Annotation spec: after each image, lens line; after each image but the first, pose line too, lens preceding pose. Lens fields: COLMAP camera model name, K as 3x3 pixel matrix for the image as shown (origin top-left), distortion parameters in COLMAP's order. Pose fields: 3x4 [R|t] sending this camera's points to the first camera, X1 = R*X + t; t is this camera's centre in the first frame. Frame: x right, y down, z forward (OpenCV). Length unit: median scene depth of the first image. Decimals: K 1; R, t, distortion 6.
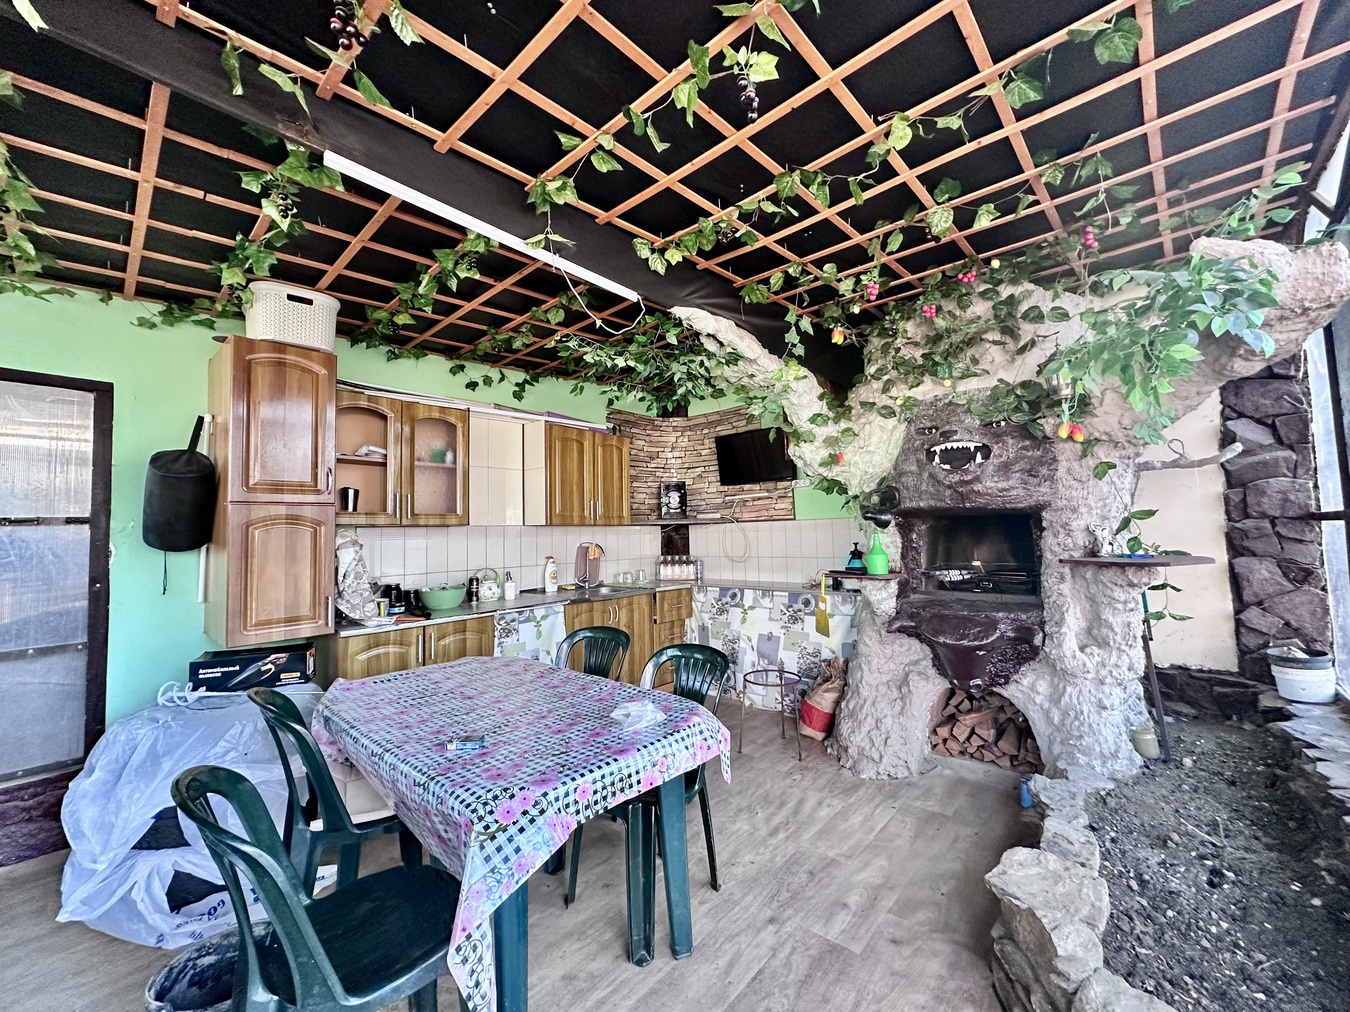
lens RADIAL K [[536.5, 0, 672.7], [0, 536.5, 497.8], [0, 0, 1]] dist [0.000280, -0.000256]
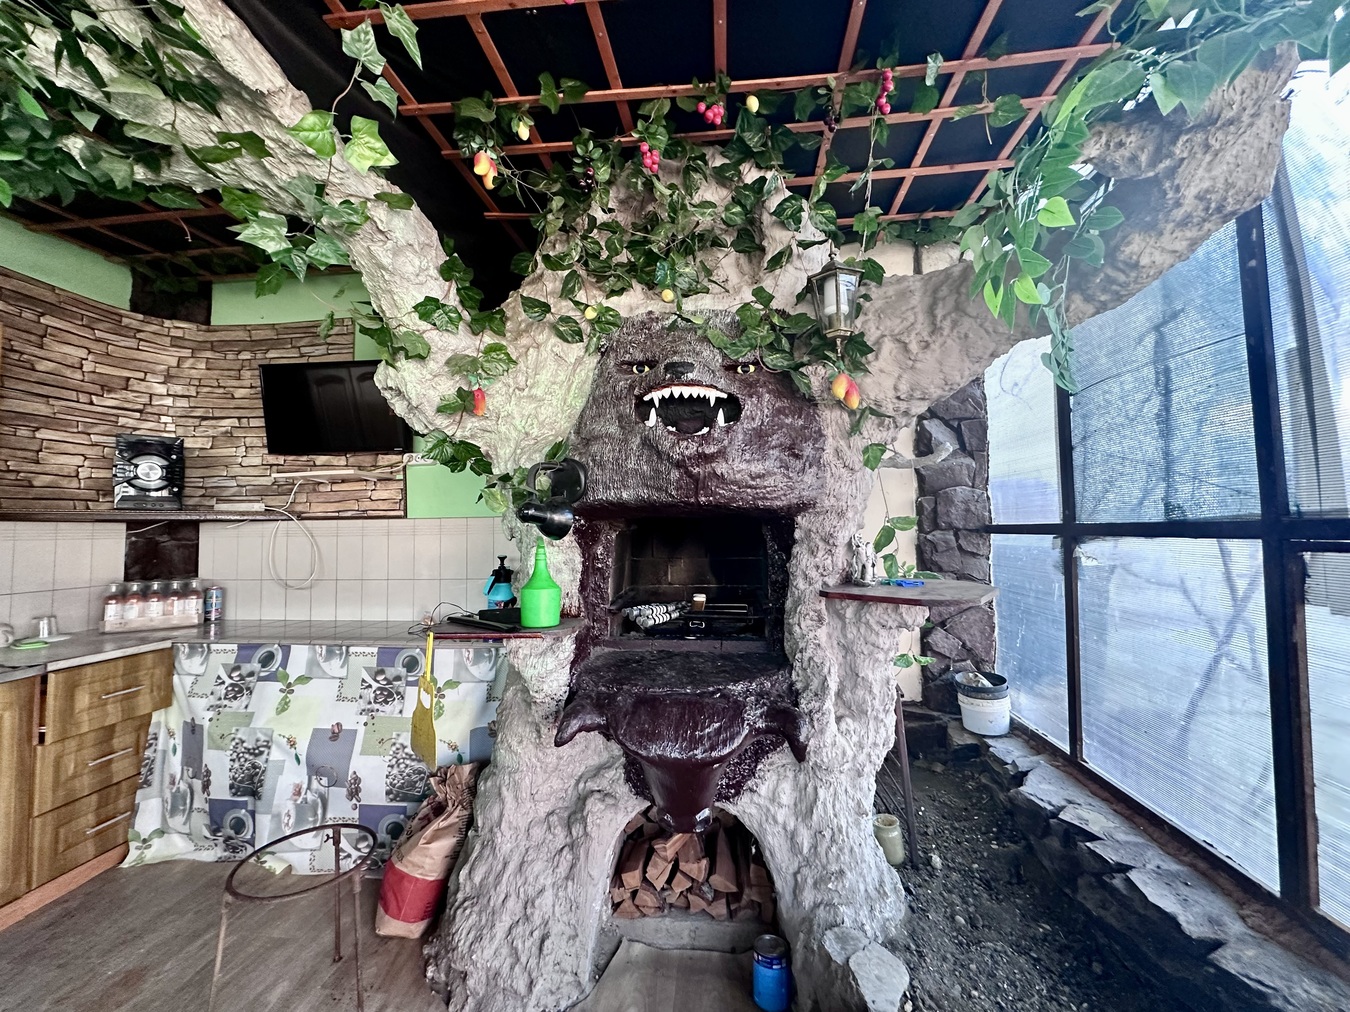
lens RADIAL K [[536.5, 0, 676.8], [0, 536.5, 509.9], [0, 0, 1]] dist [0.000280, -0.000256]
pose [[0.802334, 0.035993, 0.595789, 0.175435], [-0.049494, 0.998754, 0.006316, 0.020151], [-0.594820, -0.034555, 0.803116, 0.511424]]
